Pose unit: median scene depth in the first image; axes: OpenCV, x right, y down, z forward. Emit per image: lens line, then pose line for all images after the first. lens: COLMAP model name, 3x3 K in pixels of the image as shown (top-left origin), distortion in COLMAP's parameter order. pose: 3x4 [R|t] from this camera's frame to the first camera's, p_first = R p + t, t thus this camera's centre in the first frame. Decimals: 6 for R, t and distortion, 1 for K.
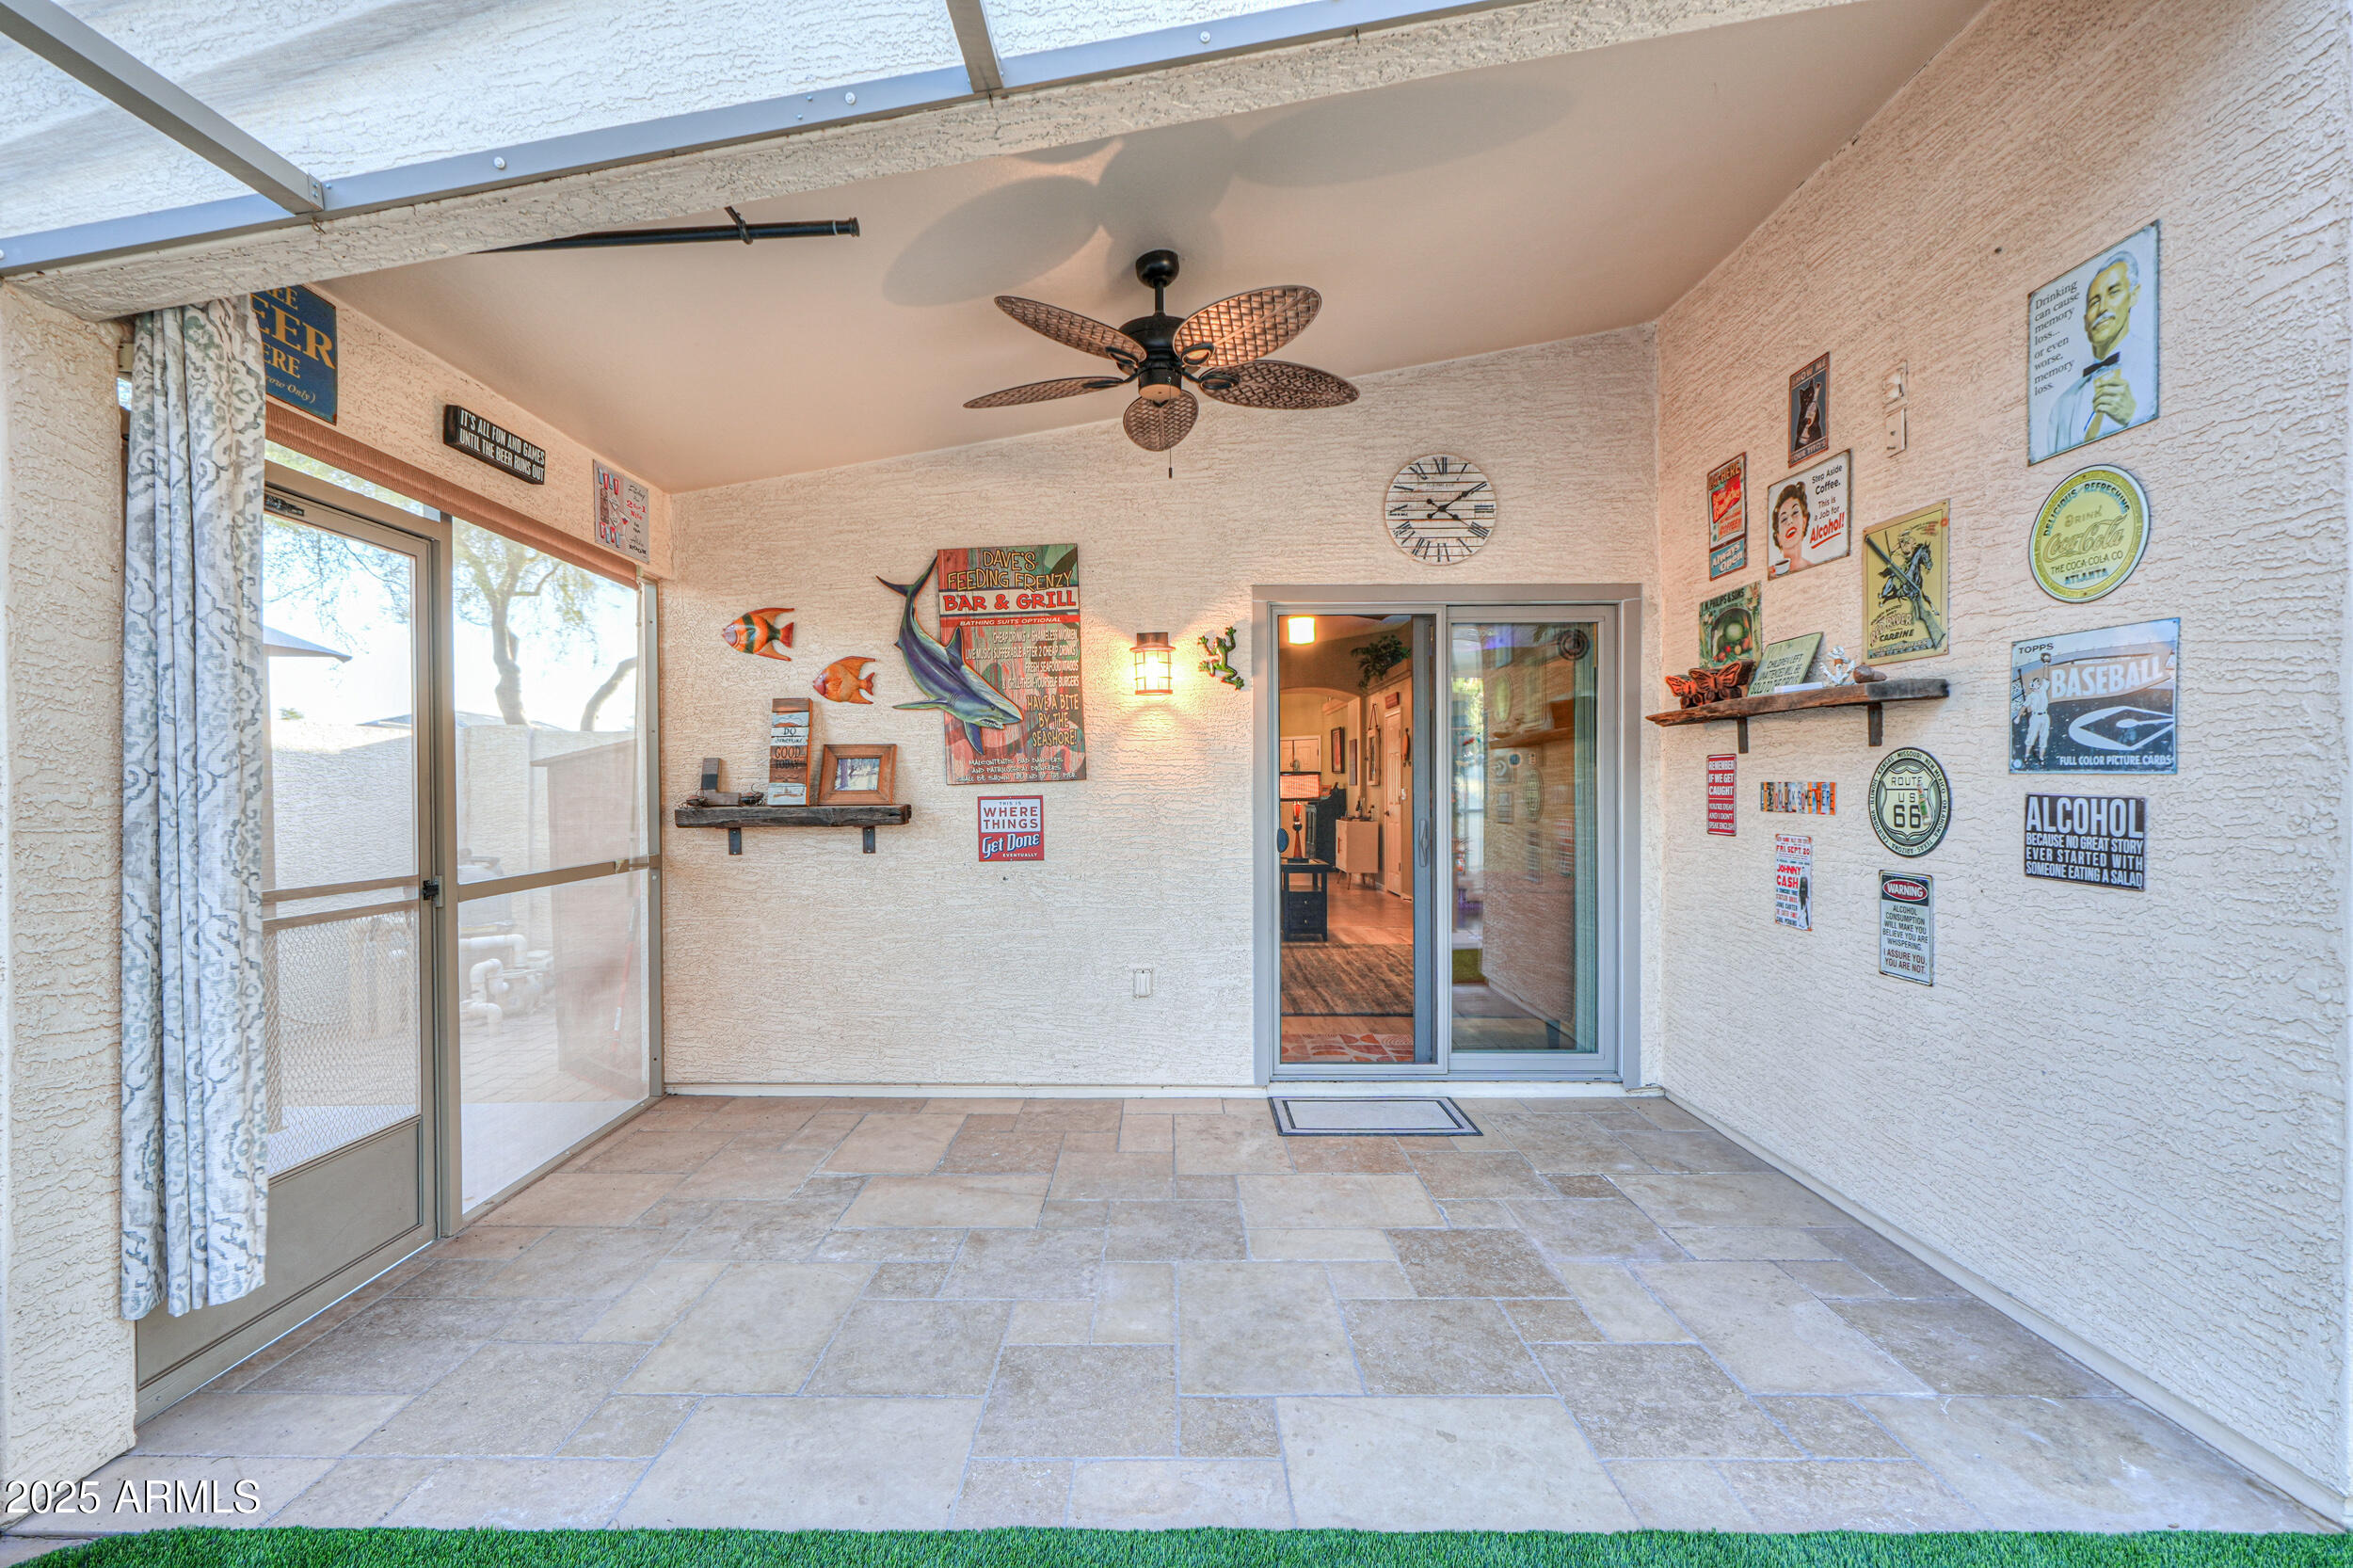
lens RADIAL K [[1006.4, 0, 1168.8], [0, 1006.4, 797.2], [0, 0, 1]] dist [-0.003561, 0.001544]
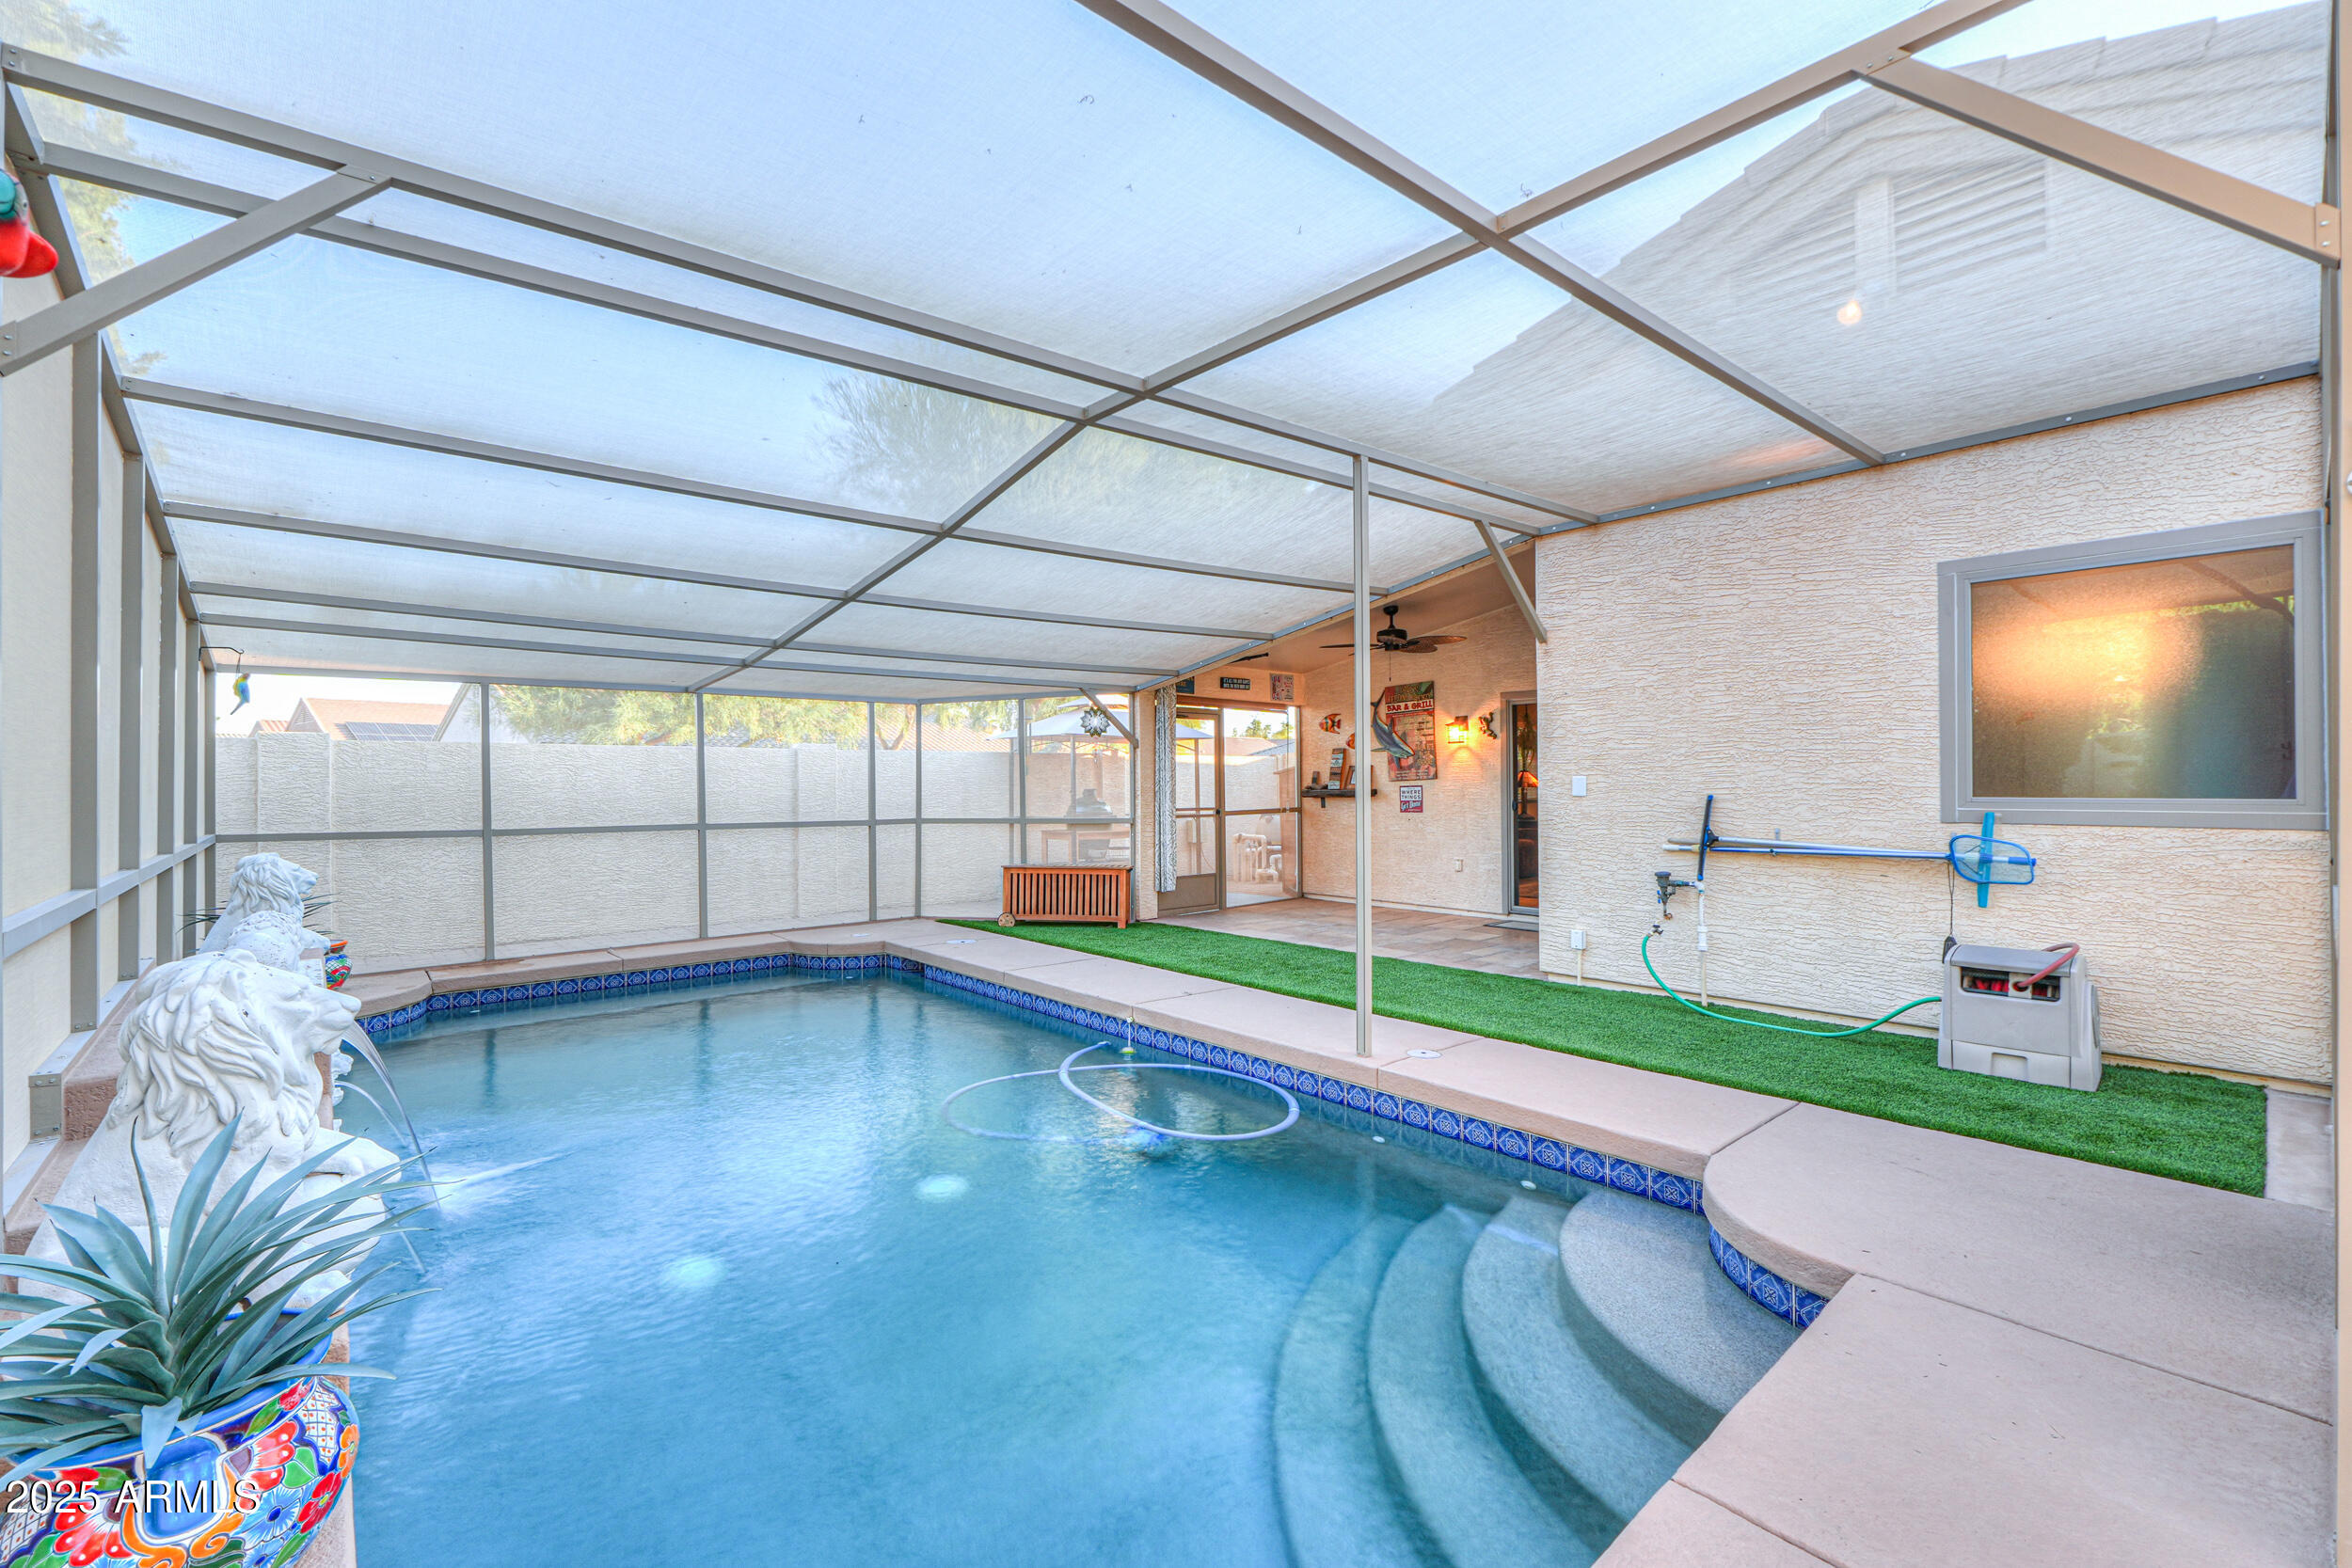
lens RADIAL K [[1005.9, 0, 1176.2], [0, 1005.9, 780.5], [0, 0, 1]] dist [-0.003561, 0.001544]
pose [[0.666240, -0.002539, -0.745733, 1.289069], [-0.002032, 0.999984, -0.005220, -0.000255], [0.745734, 0.004994, 0.666225, -1.054755]]
